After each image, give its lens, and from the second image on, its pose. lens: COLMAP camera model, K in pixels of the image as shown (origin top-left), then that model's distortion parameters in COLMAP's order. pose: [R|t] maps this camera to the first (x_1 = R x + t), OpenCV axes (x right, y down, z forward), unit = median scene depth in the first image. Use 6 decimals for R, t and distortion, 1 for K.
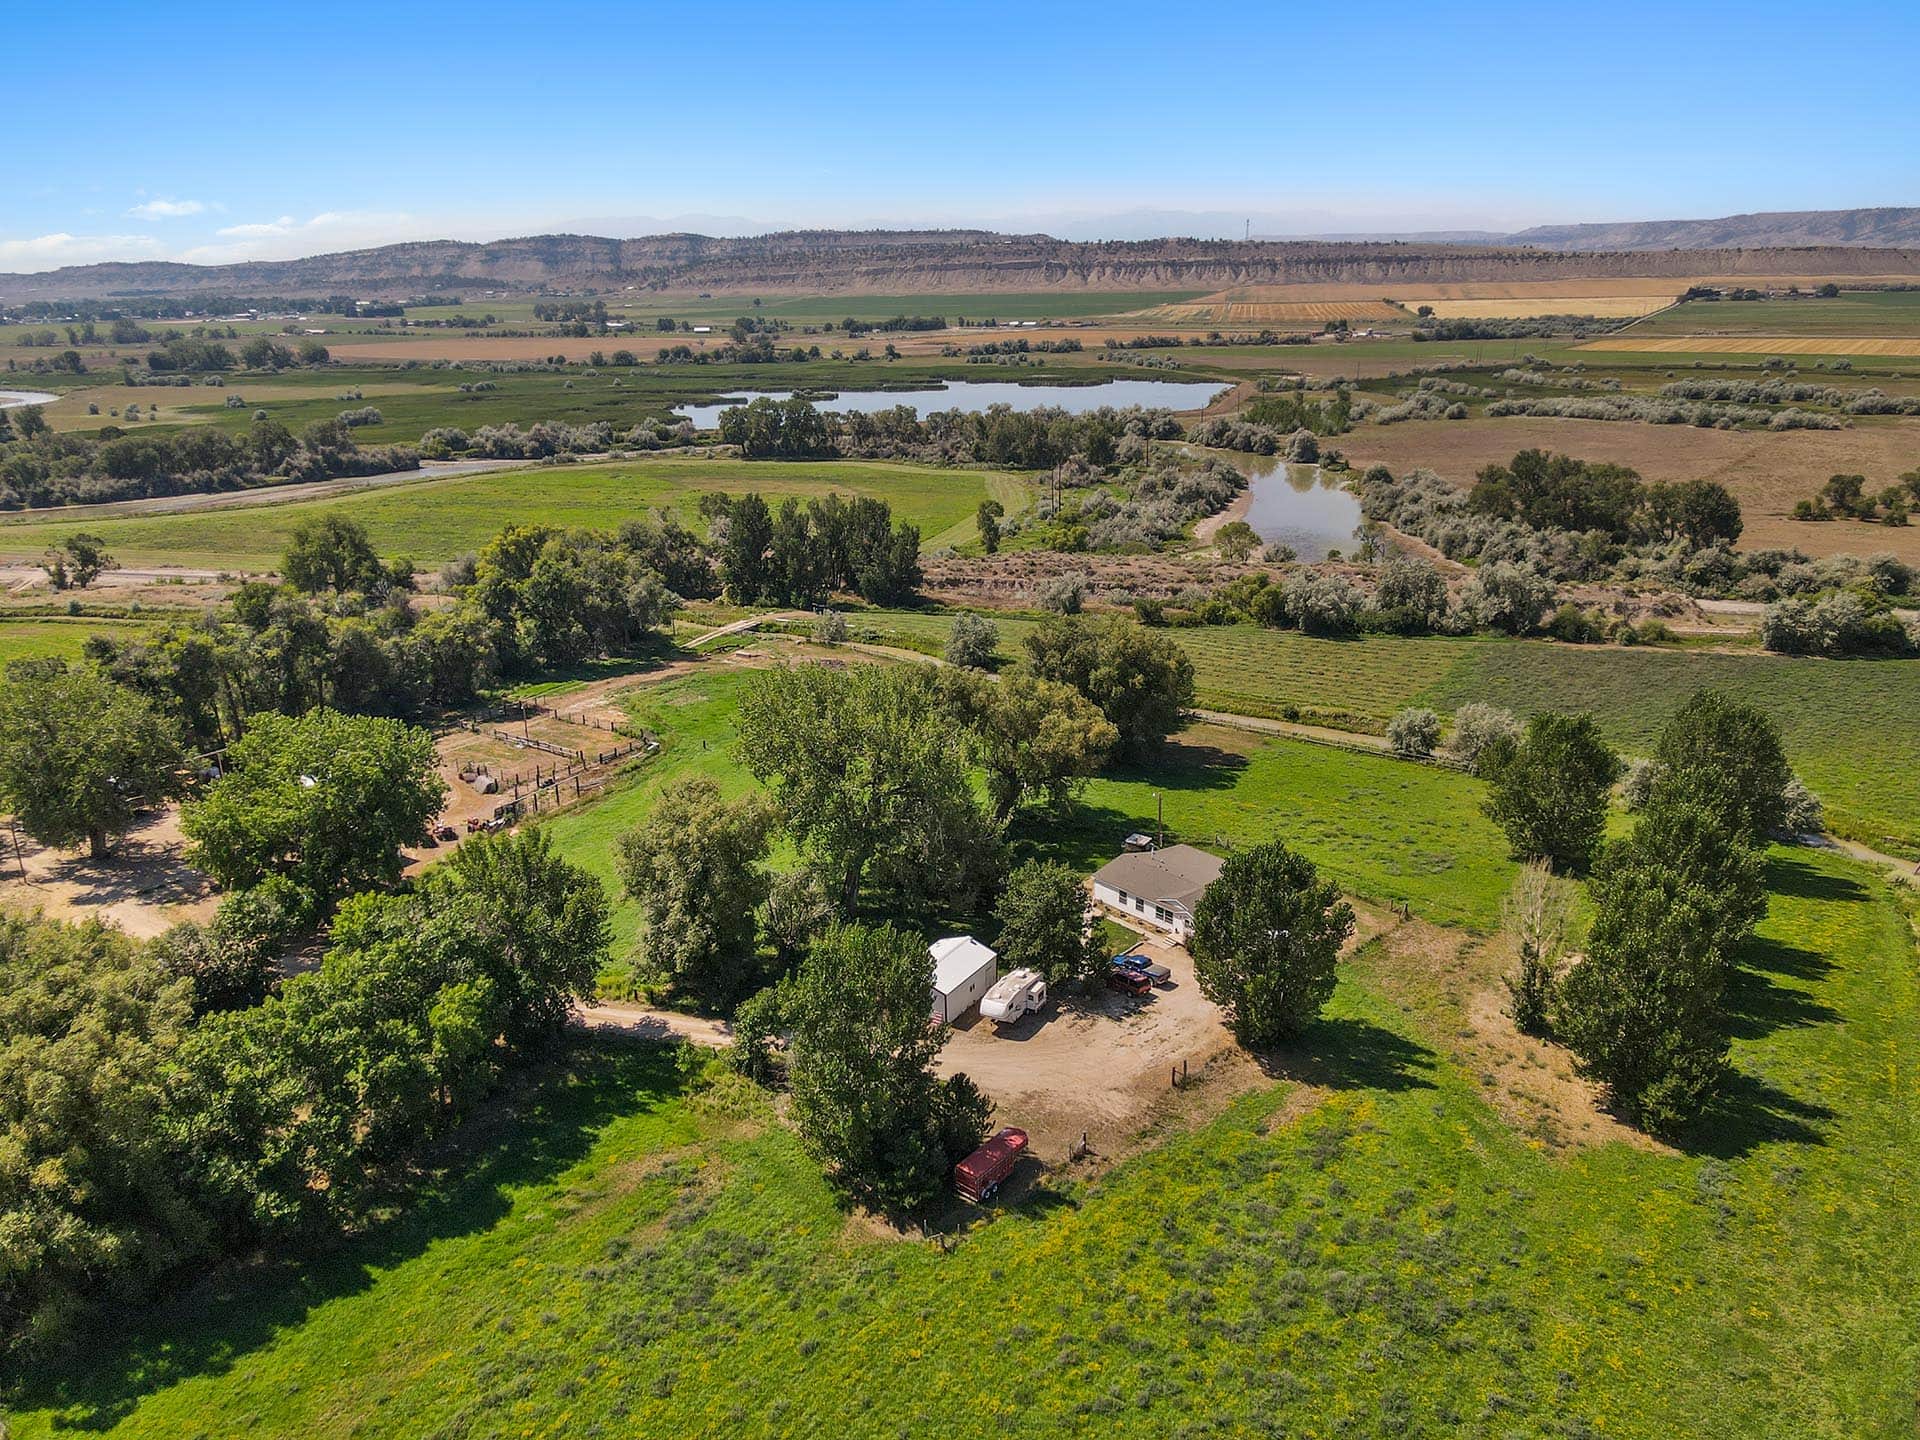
lens RADIAL K [[1401.1, 0, 973.1], [0, 1401.1, 724.4], [0, 0, 1]] dist [0.015846, 0.005480]
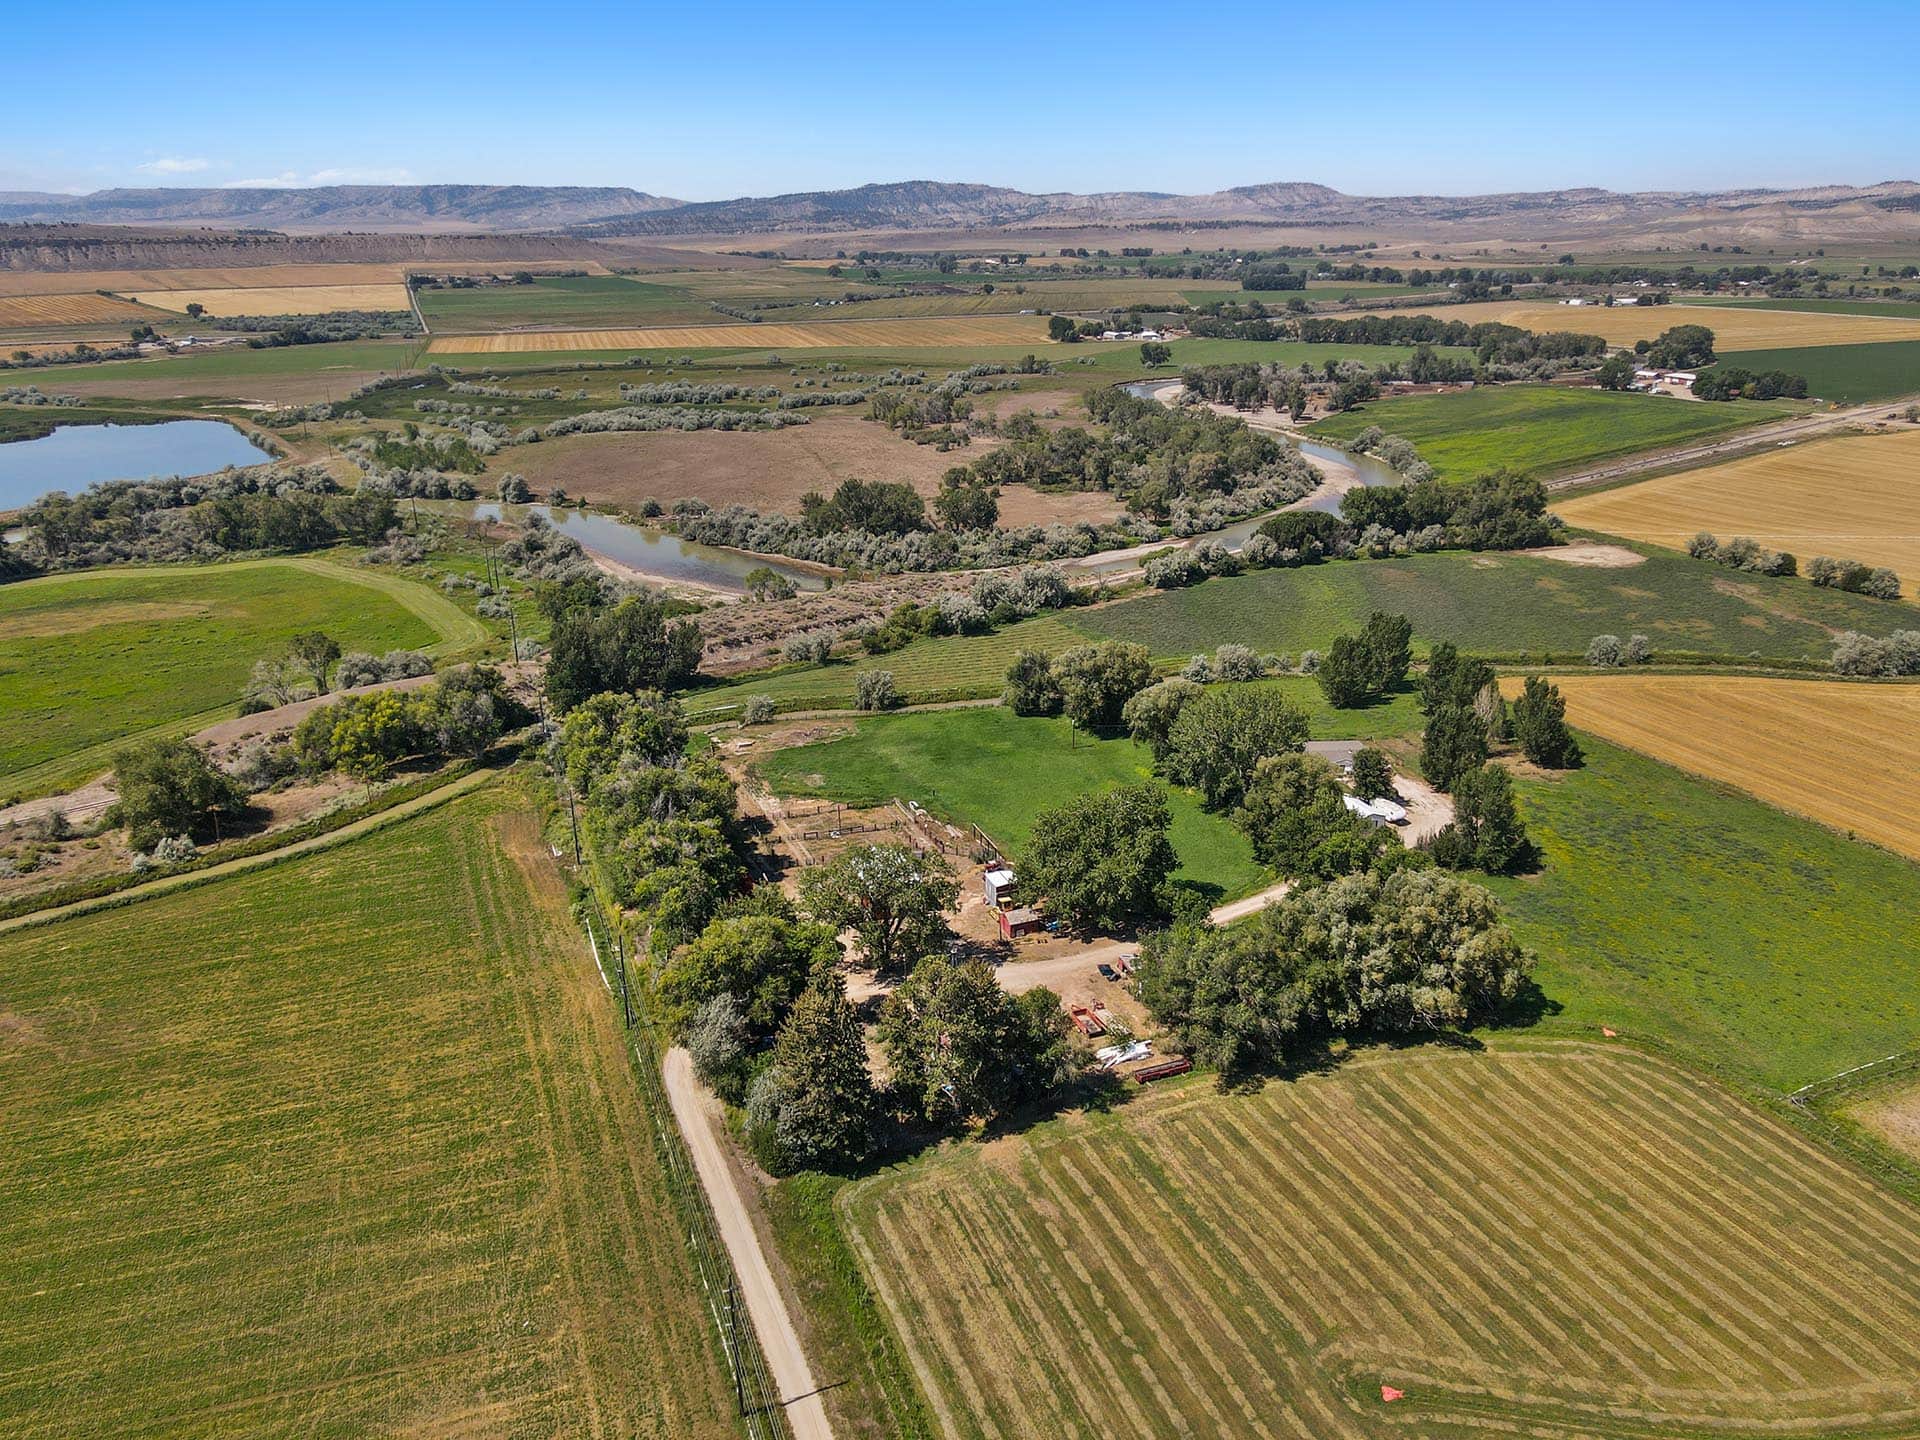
lens RADIAL K [[1401.1, 0, 970.9], [0, 1401.1, 717.2], [0, 0, 1]] dist [0.015846, 0.005480]
pose [[0.622537, -0.254711, 0.739979, -0.359093], [0.239966, 0.962132, 0.129298, -0.070095], [-0.744892, 0.097077, 0.660085, 0.007583]]
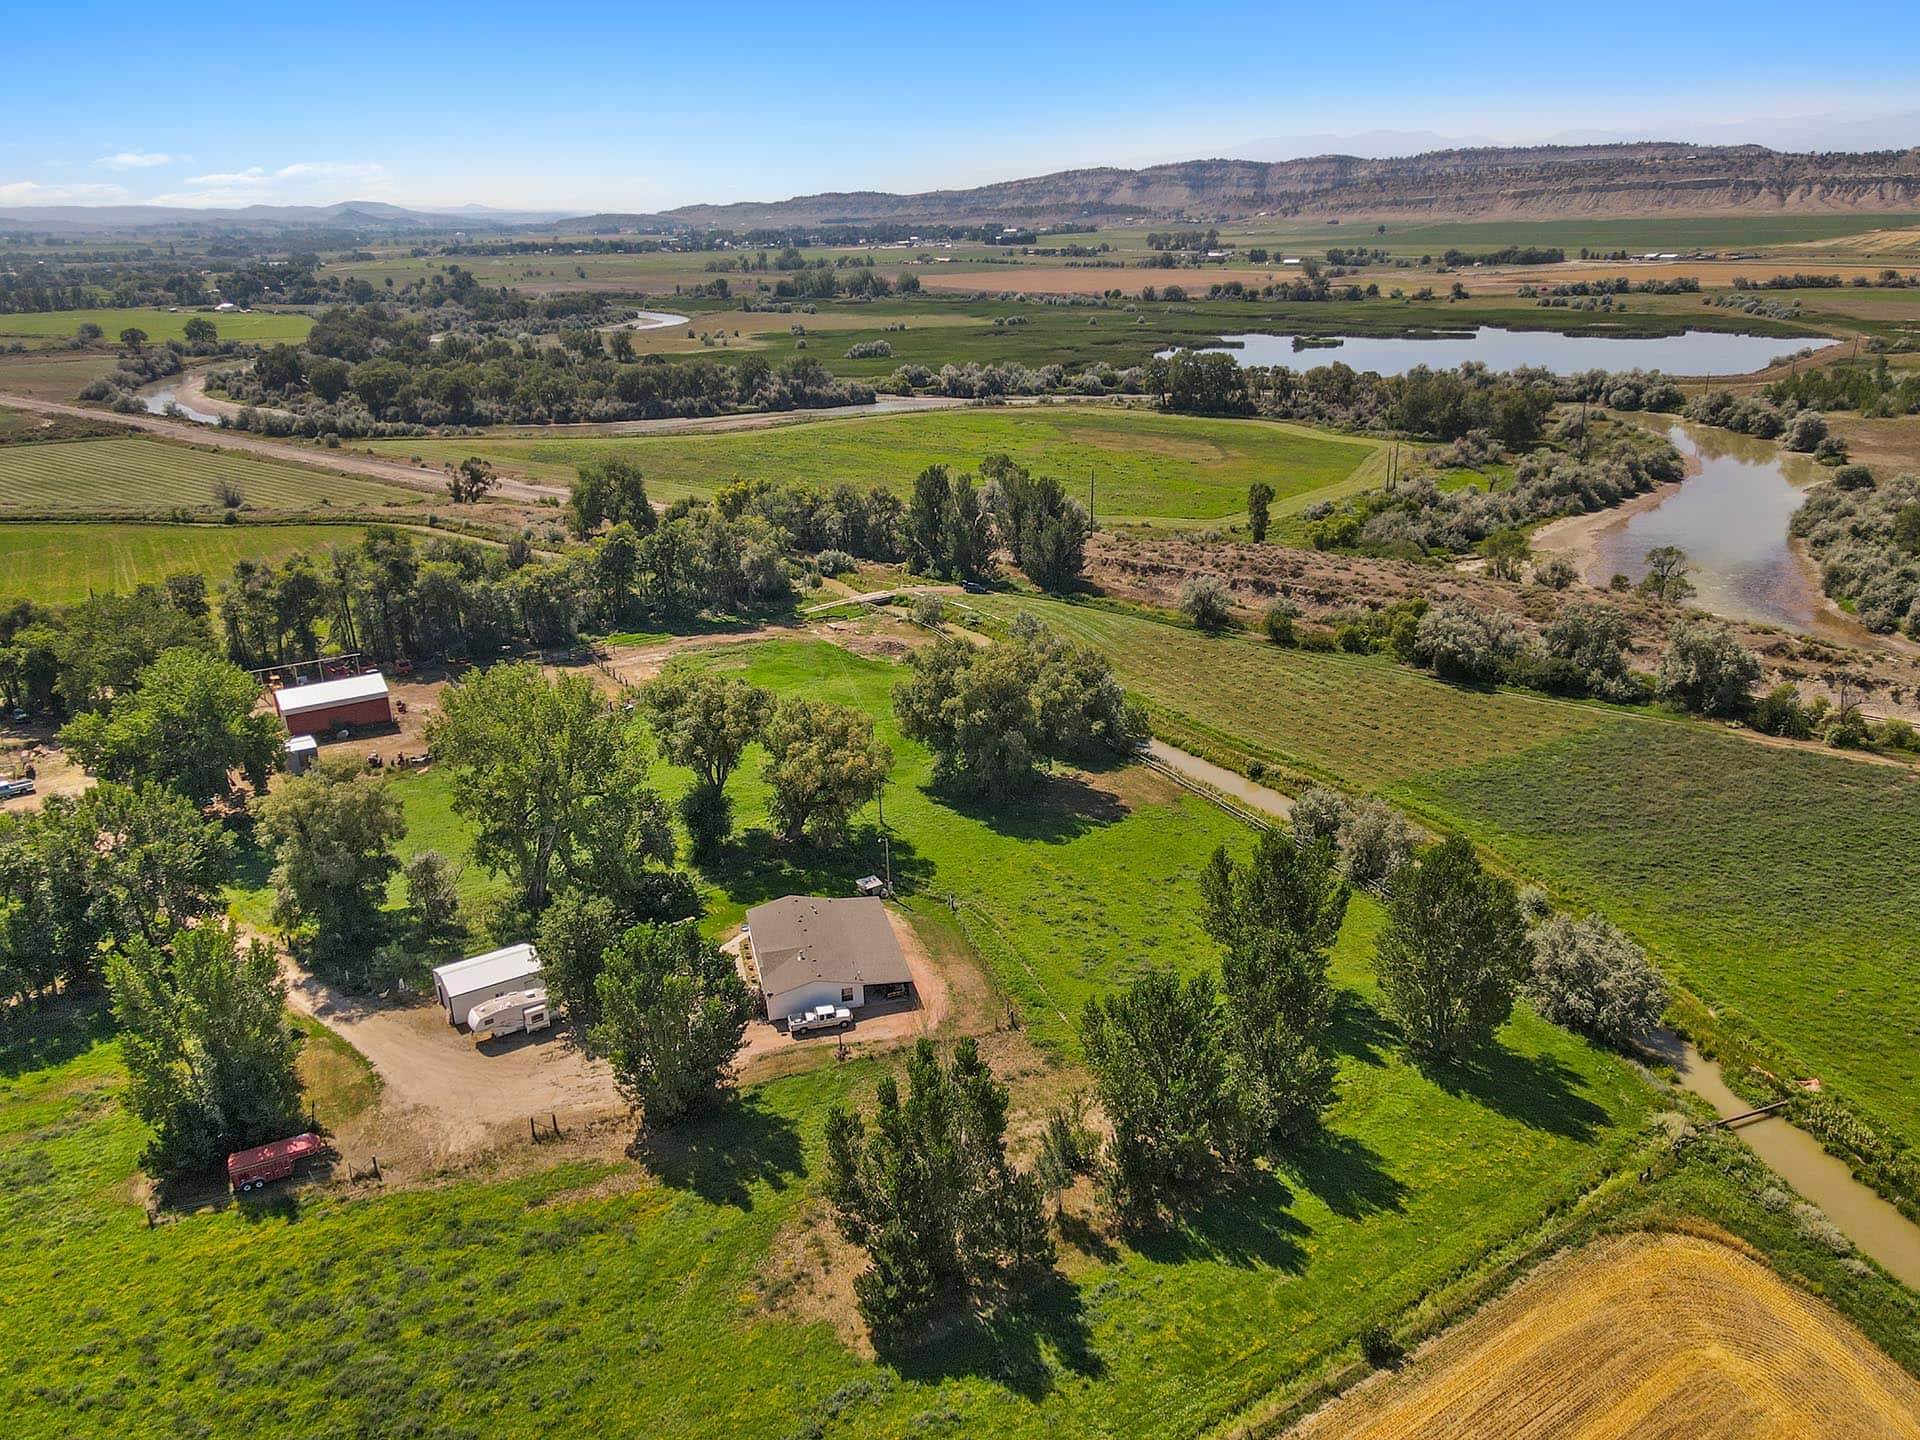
lens RADIAL K [[1400.8, 0, 970.8], [0, 1400.8, 723.5], [0, 0, 1]] dist [0.020723, -0.004253]
pose [[0.900907, 0.146499, -0.408541, 0.136886], [-0.125970, 0.989051, 0.076877, -0.026828], [0.415330, -0.017795, 0.909497, 0.035520]]
